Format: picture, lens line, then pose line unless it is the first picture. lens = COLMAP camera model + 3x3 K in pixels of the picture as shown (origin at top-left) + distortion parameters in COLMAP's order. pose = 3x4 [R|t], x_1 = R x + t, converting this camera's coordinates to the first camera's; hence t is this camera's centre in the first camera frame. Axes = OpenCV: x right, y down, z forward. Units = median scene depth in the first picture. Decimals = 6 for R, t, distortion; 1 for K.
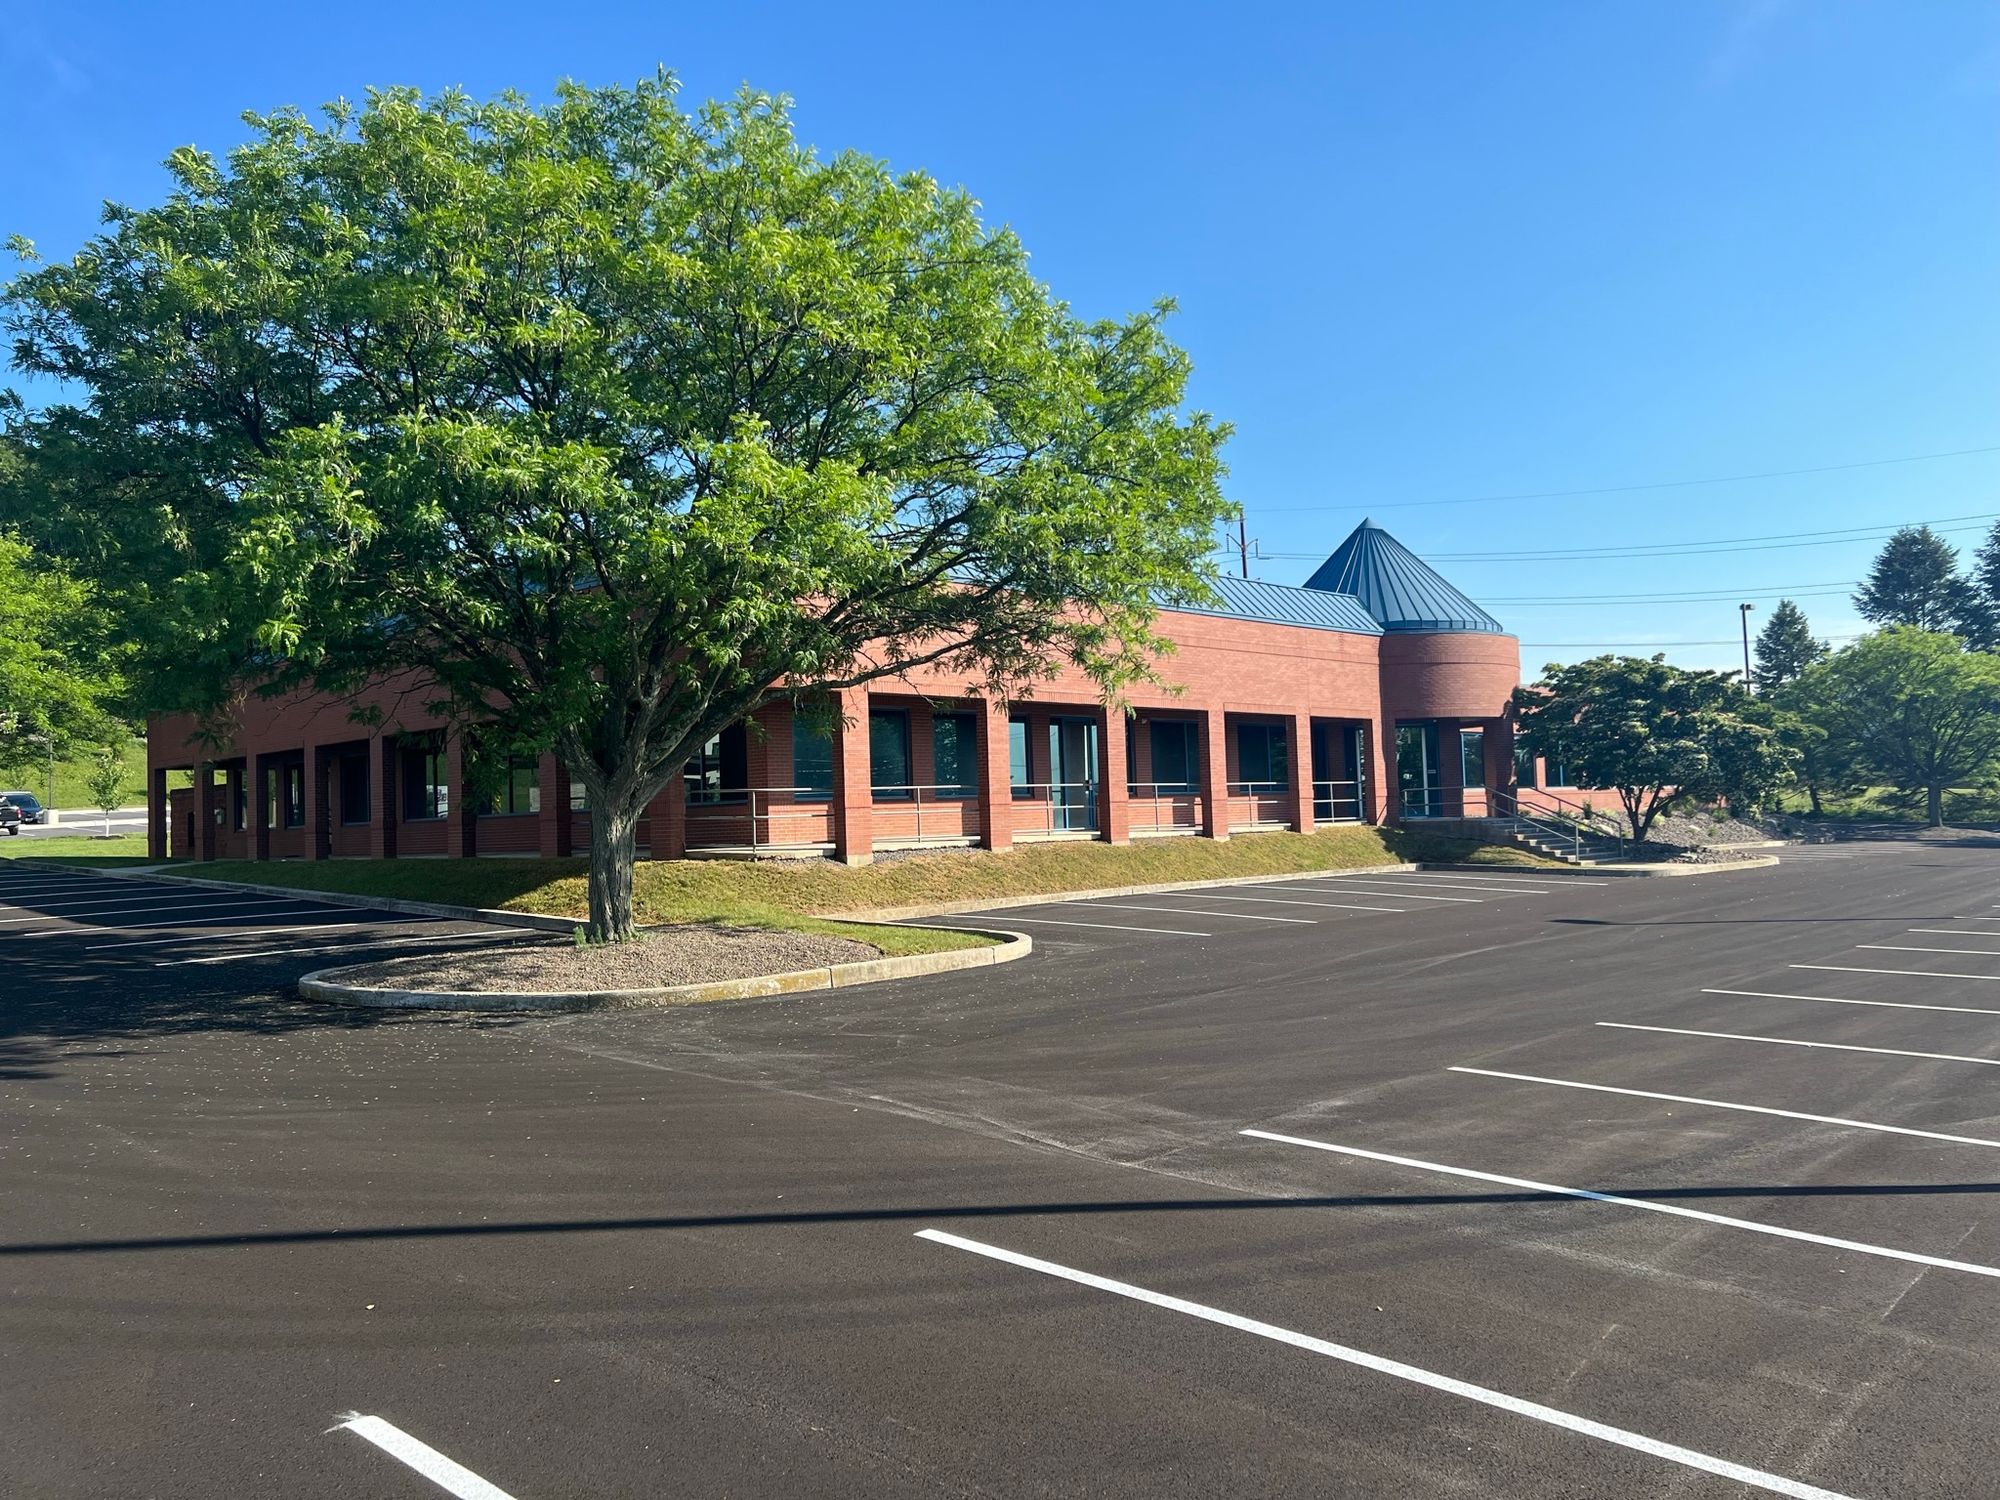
lens RADIAL K [[1500.8, 0, 1000.0], [0, 1500.8, 750.0], [0, 0, 1]] dist [0.056389, -0.004191]
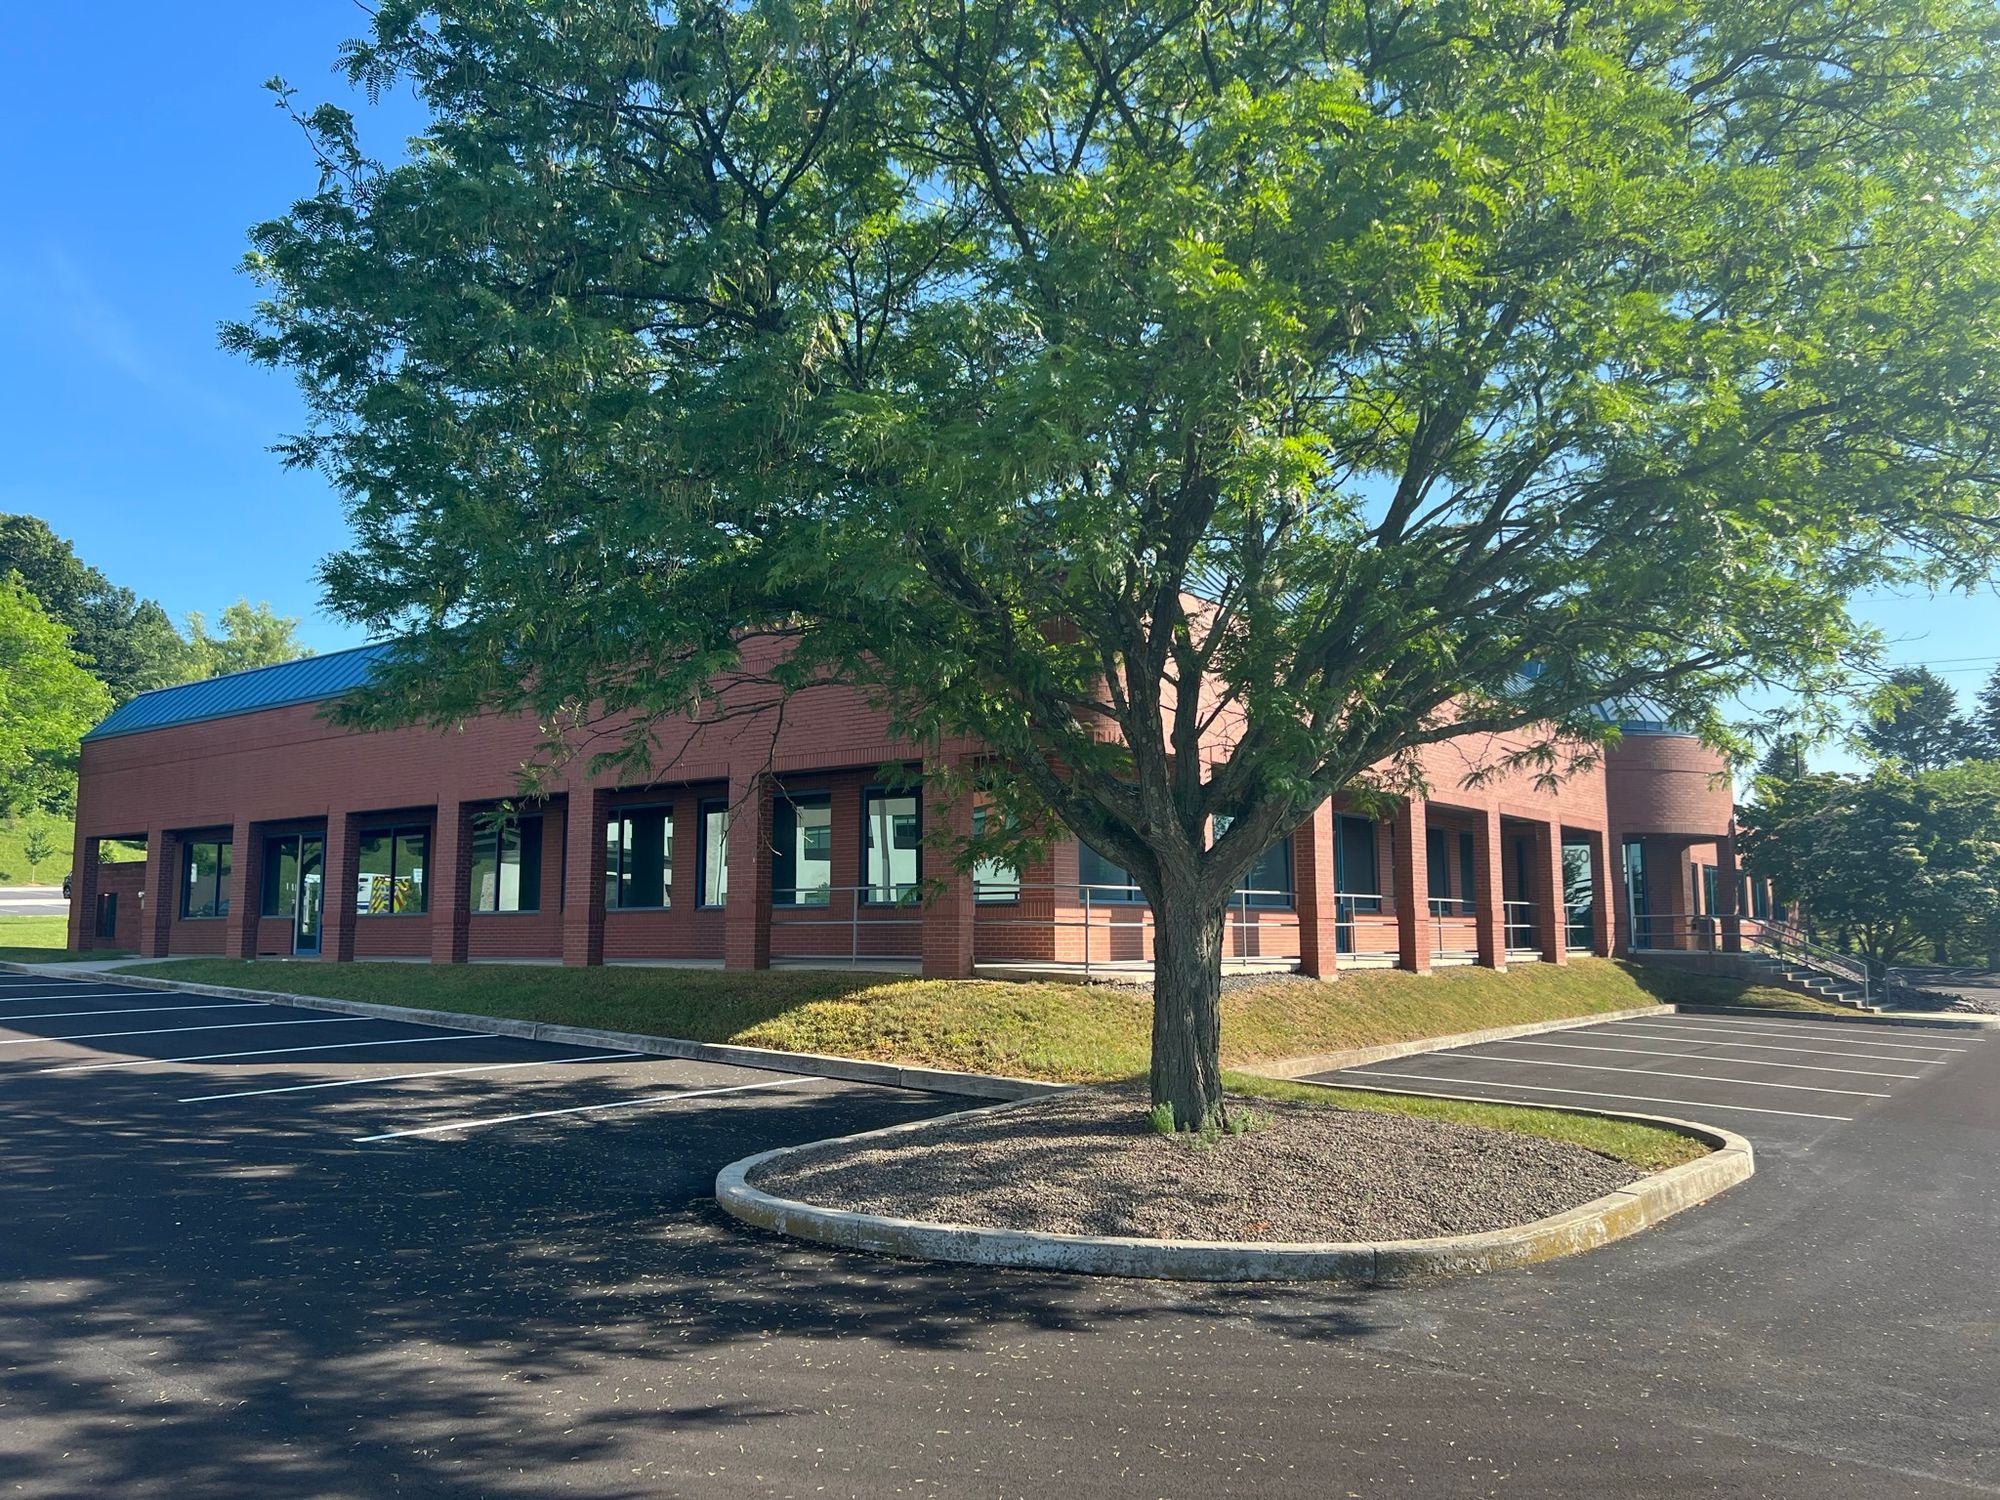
lens RADIAL K [[1500.8, 0, 1000.0], [0, 1500.8, 750.0], [0, 0, 1]] dist [0.056389, -0.004191]
pose [[0.991328, 0.046255, 0.122998, -0.210641], [-0.037051, 0.996412, -0.076096, 0.011848], [-0.126076, 0.070879, 0.989485, 0.190819]]
